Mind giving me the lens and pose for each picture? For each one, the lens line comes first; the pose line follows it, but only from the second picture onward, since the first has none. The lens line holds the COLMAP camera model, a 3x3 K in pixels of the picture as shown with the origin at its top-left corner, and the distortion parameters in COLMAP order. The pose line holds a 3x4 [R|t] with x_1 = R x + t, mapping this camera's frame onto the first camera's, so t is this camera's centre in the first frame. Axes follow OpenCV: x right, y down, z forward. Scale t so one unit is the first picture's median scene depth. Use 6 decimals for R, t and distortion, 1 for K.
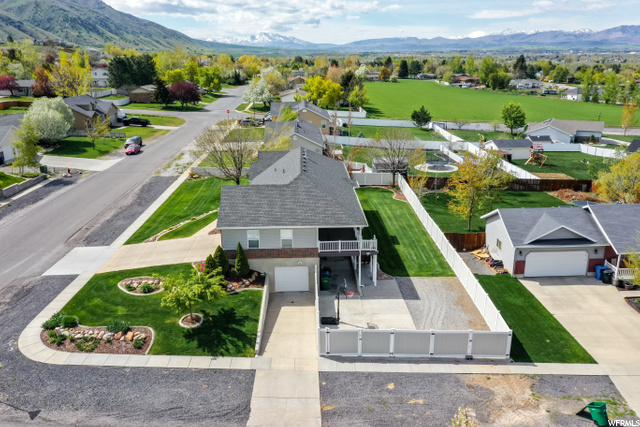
lens RADIAL K [[509.0, 0, 320.0], [0, 509.0, 213.5], [0, 0, 1]] dist [0.016869, 0.001639]
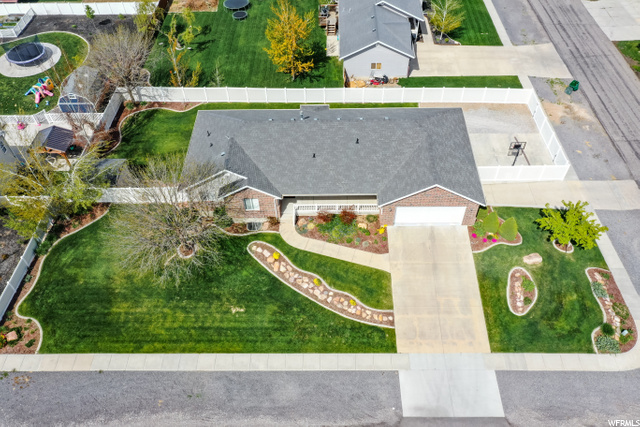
lens RADIAL K [[509.0, 0, 320.0], [0, 509.0, 213.5], [0, 0, 1]] dist [0.016869, 0.001639]
pose [[0.039764, -0.758491, 0.650470, -0.825611], [0.311895, 0.627880, 0.713084, -0.726159], [-0.949284, 0.174523, 0.261536, 0.997688]]
